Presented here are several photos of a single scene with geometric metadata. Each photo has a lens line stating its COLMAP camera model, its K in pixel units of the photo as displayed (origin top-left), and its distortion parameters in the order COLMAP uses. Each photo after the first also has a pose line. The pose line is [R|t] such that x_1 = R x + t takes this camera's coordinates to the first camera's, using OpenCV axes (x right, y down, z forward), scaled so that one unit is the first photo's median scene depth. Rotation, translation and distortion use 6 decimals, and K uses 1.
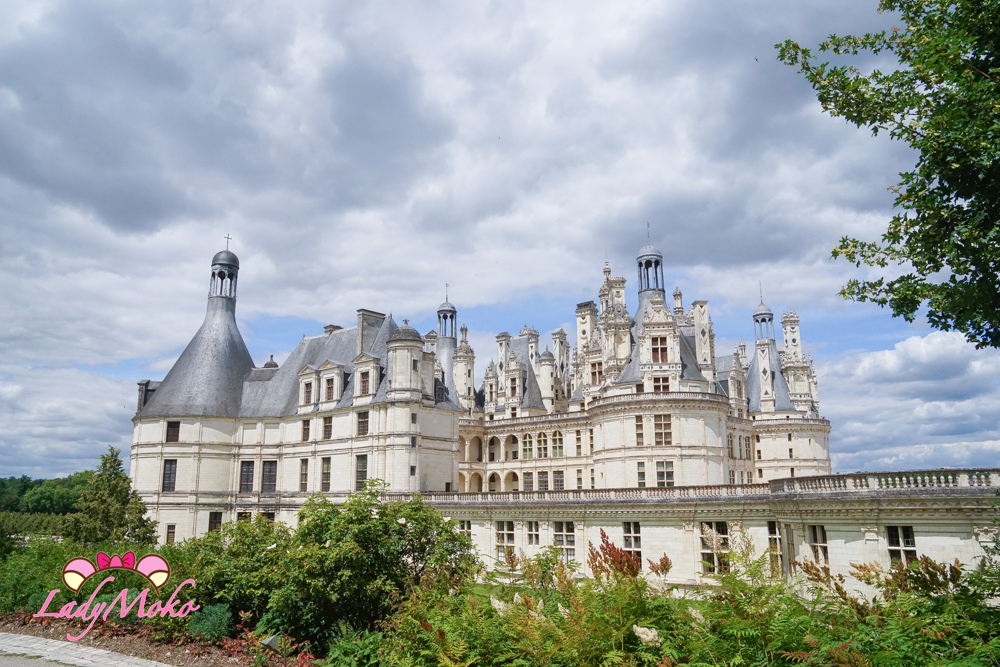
lens RADIAL K [[755.8, 0, 498.4], [0, 755.8, 330.0], [0, 0, 1]] dist [-0.098727, 0.039356]
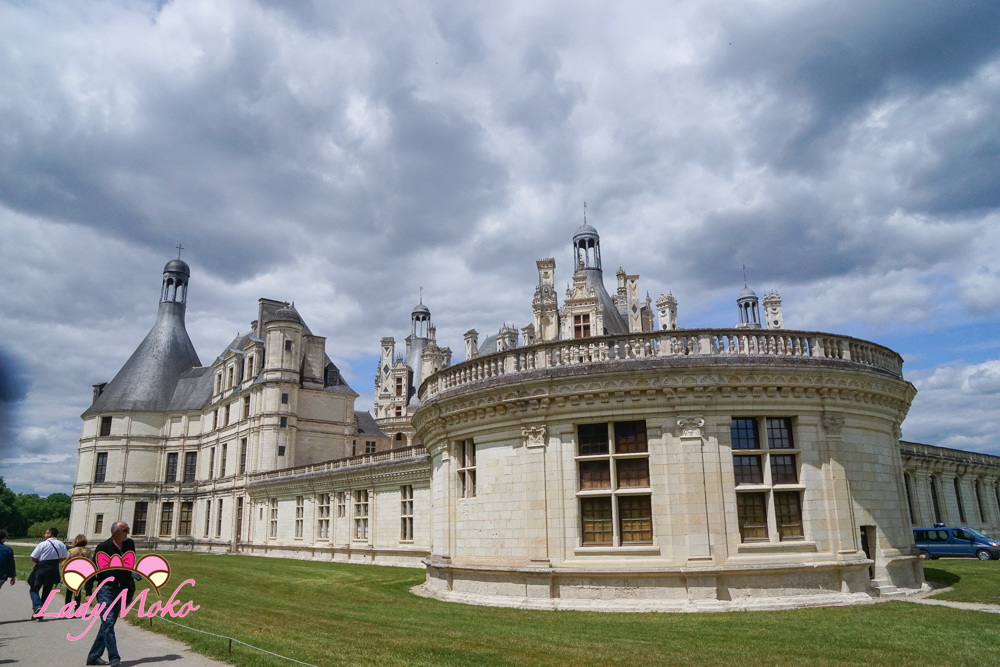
lens RADIAL K [[706.1, 0, 502.4], [0, 706.1, 334.1], [0, 0, 1]] dist [-0.123516, 0.081959]
pose [[0.987507, -0.053681, -0.148151, 0.271370], [0.047492, 0.997858, -0.044998, 0.076611], [0.150249, 0.037400, 0.987941, 0.117983]]
